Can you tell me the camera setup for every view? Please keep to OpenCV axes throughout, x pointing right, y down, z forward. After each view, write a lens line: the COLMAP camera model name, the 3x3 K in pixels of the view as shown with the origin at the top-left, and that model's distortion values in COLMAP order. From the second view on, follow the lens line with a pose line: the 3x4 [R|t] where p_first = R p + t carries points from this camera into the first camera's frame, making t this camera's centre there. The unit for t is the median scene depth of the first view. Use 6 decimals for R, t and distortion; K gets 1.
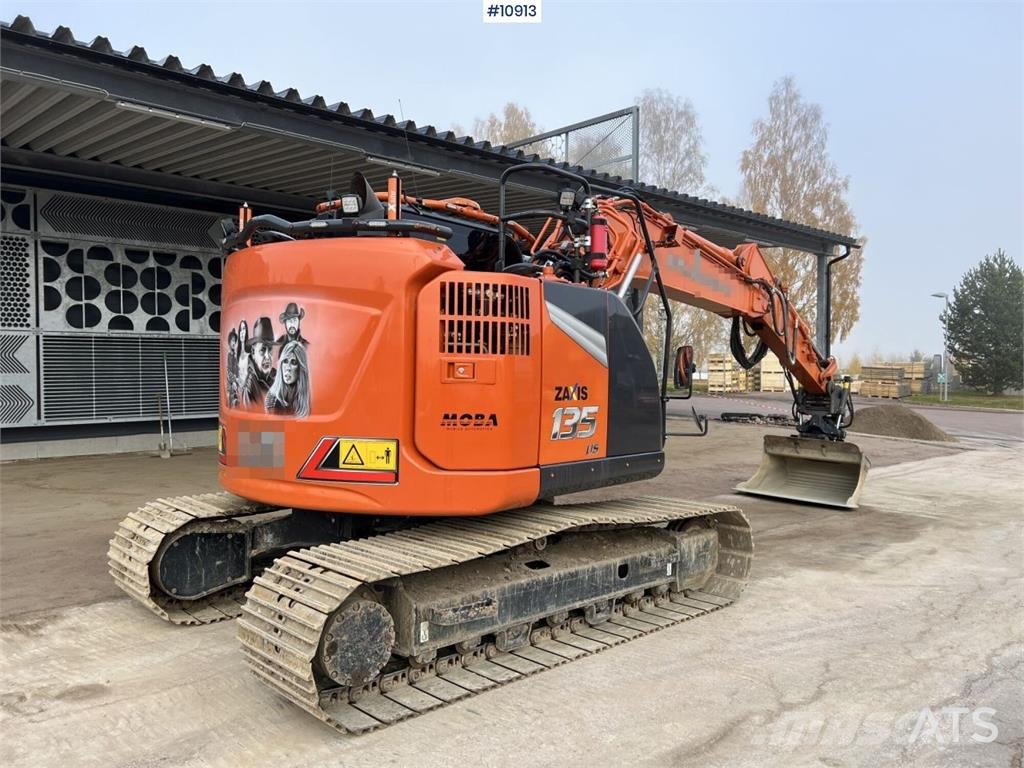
lens RADIAL K [[771.7, 0, 514.8], [0, 771.7, 391.7], [0, 0, 1]] dist [0.055855, -0.057267]
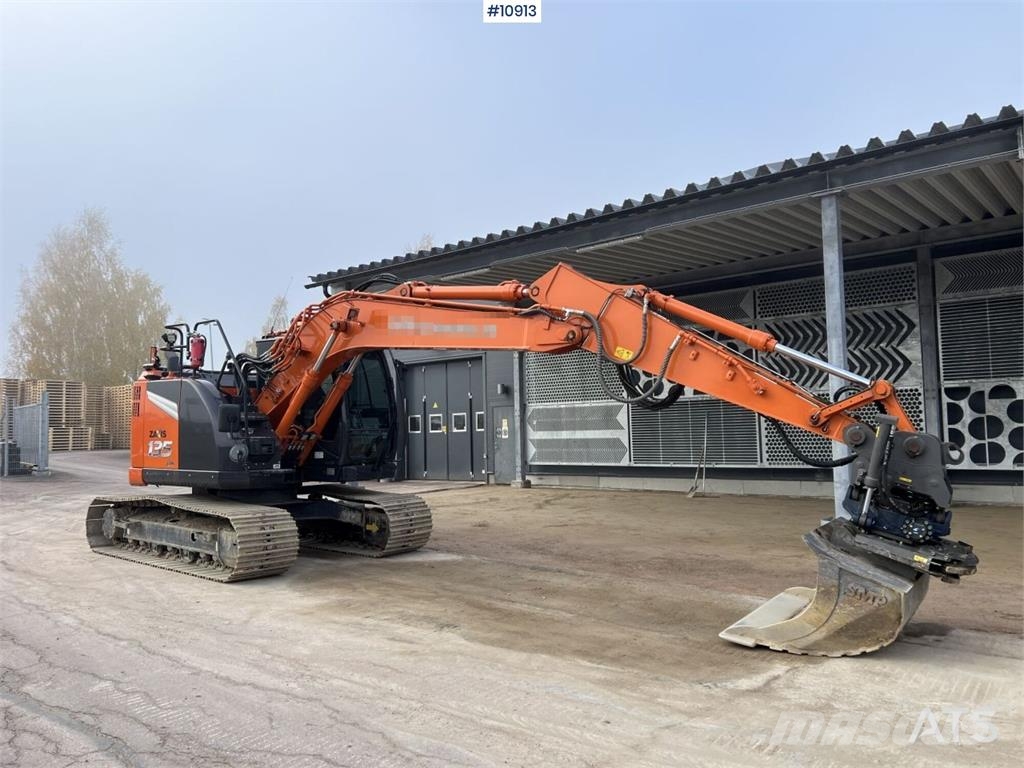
lens RADIAL K [[771.7, 0, 504.9], [0, 771.7, 385.5], [0, 0, 1]] dist [0.055855, -0.057267]
pose [[0.117613, -0.070102, -0.990582, 0.795689], [-0.017623, 0.997201, -0.072662, 0.002577], [0.992903, 0.026003, 0.116048, 0.597483]]
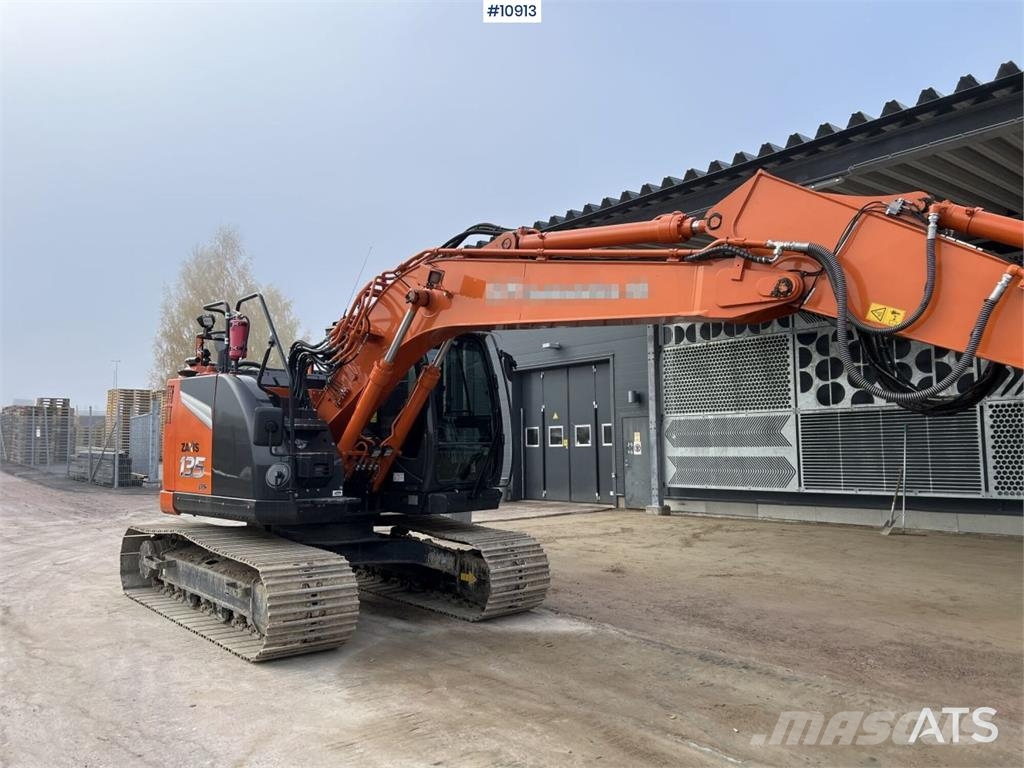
lens RADIAL K [[771.7, 0, 499.4], [0, 771.7, 387.2], [0, 0, 1]] dist [0.055855, -0.057267]
pose [[-0.045685, -0.085105, -0.995324, 0.574760], [-0.028542, 0.996069, -0.083859, -0.001922], [0.998548, 0.024577, -0.047934, 0.605857]]
